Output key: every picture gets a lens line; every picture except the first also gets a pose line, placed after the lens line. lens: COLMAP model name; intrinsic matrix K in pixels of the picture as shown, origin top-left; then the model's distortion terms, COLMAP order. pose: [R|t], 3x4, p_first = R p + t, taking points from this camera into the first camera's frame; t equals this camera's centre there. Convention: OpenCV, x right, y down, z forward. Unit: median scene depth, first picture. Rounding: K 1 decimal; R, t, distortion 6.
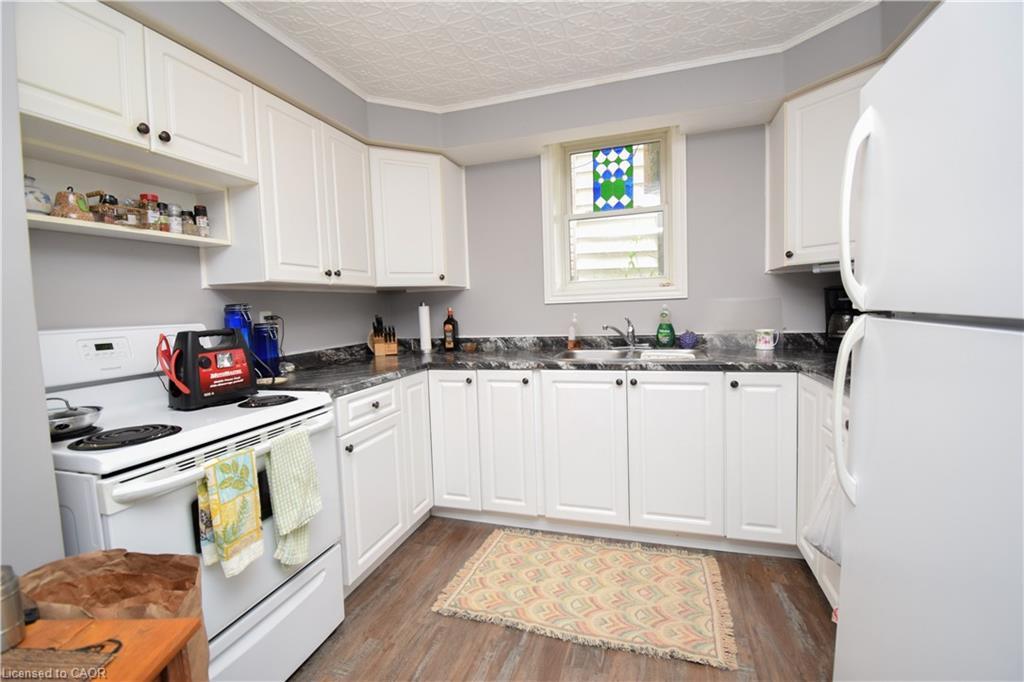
lens RADIAL K [[453.3, 0, 510.9], [0, 453.3, 338.6], [0, 0, 1]] dist [0.016138, -0.024608]
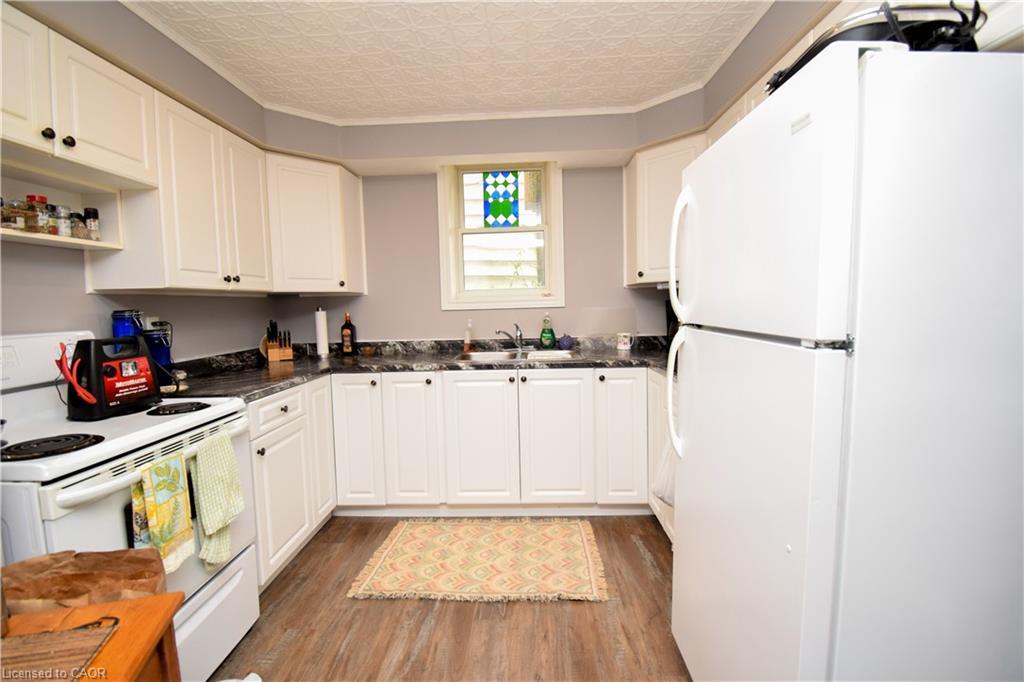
lens RADIAL K [[453.3, 0, 510.9], [0, 453.3, 338.6], [0, 0, 1]] dist [0.016138, -0.024608]
pose [[0.965297, -0.007766, 0.261038, -0.073685], [0.008798, 0.999957, -0.002787, -0.006284], [-0.261005, 0.004987, 0.965324, -0.136343]]
